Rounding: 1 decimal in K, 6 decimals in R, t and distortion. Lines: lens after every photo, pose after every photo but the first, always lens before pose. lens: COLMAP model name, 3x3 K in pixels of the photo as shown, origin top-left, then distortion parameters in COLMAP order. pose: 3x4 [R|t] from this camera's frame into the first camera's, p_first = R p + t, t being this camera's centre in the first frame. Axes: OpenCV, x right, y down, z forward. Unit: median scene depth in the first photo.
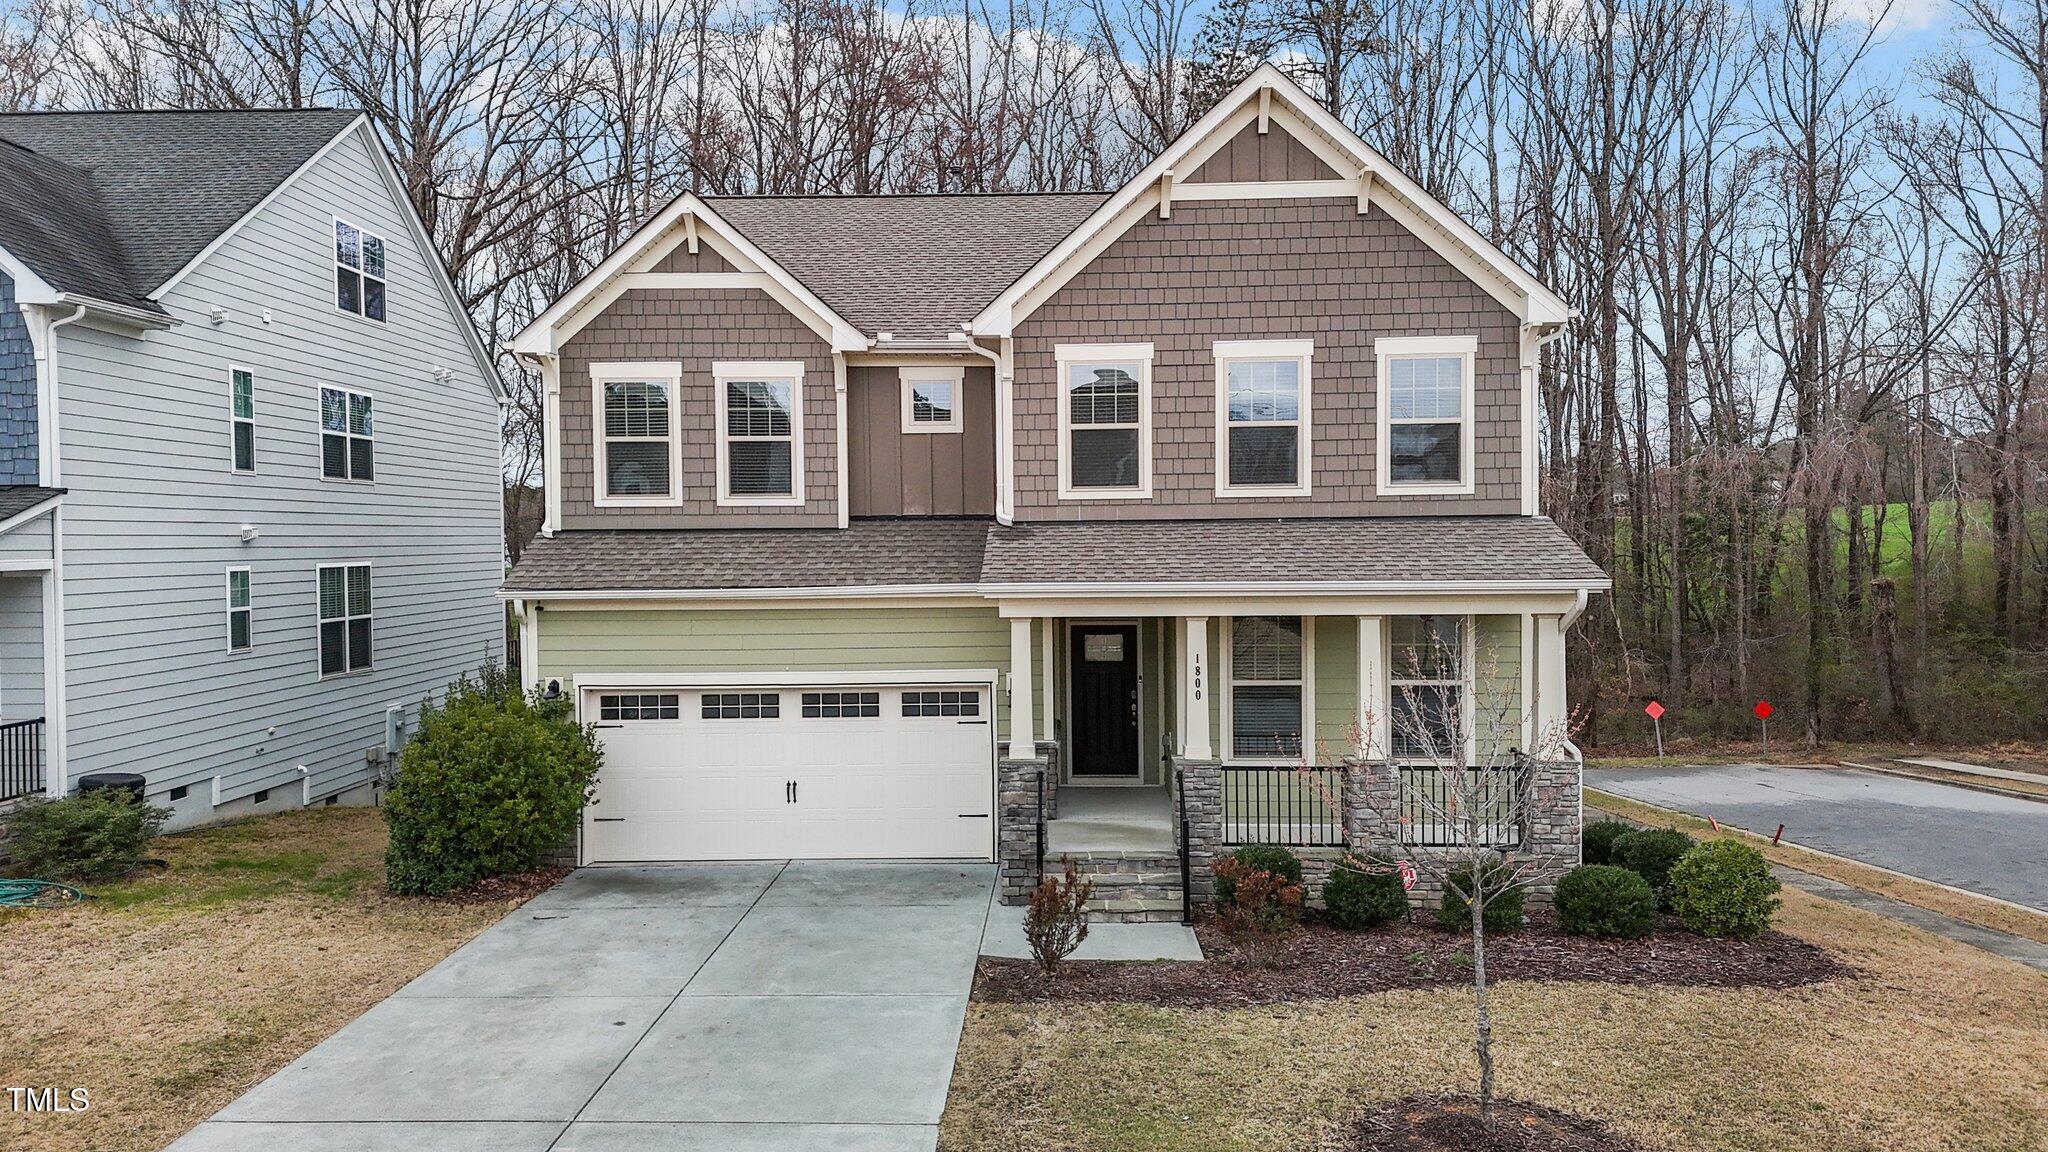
lens RADIAL K [[1496.2, 0, 1024.0], [0, 1496.2, 576.0], [0, 0, 1]] dist [0.090215, -0.080169]
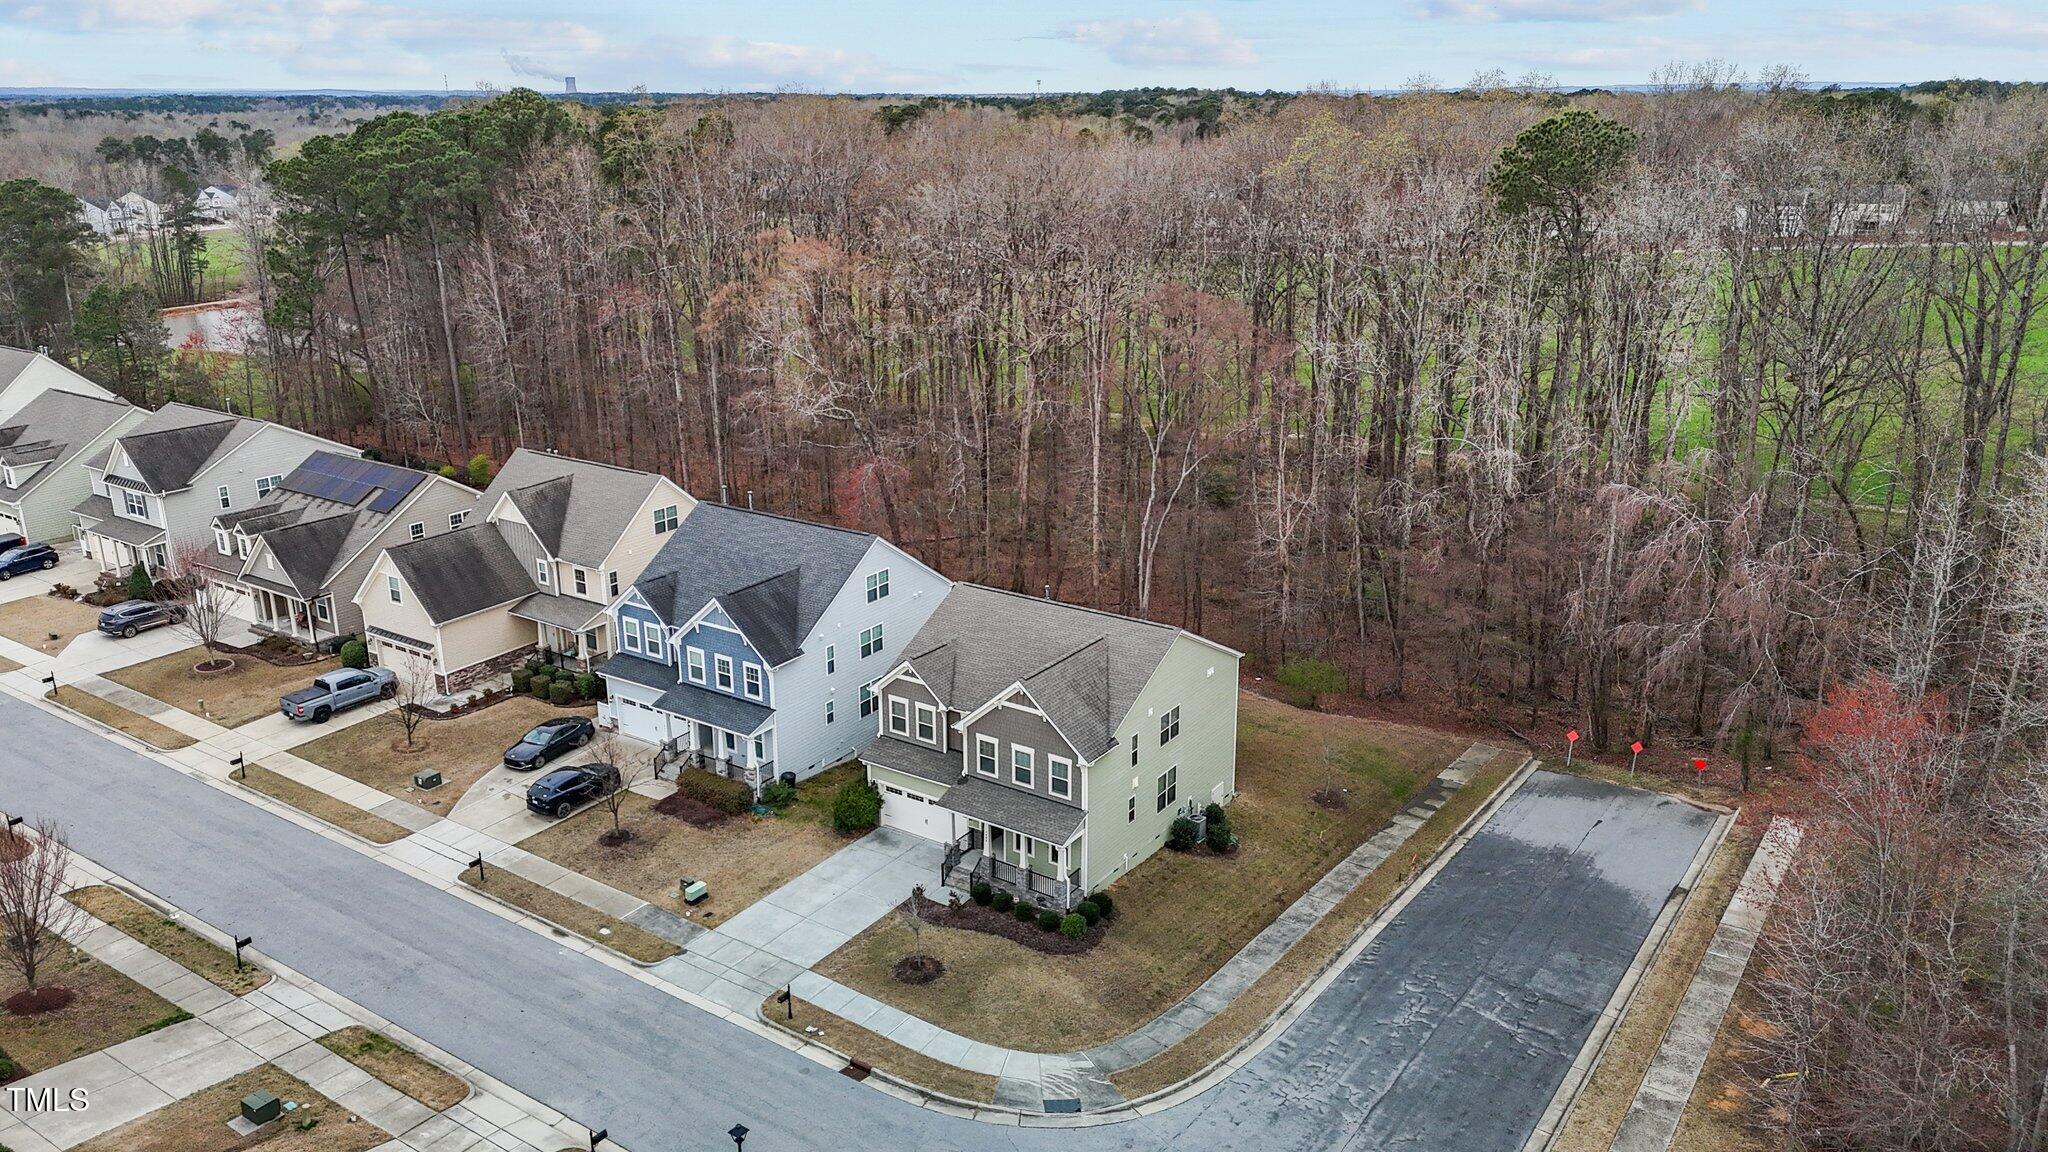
lens RADIAL K [[1486.9, 0, 1024.0], [0, 1486.9, 576.0], [0, 0, 1]] dist [0.122865, -0.085462]
pose [[0.845581, 0.167667, -0.506834, 1.883449], [-0.018515, 0.958039, 0.286040, -1.553360], [0.533526, -0.232486, 0.813203, -1.784930]]
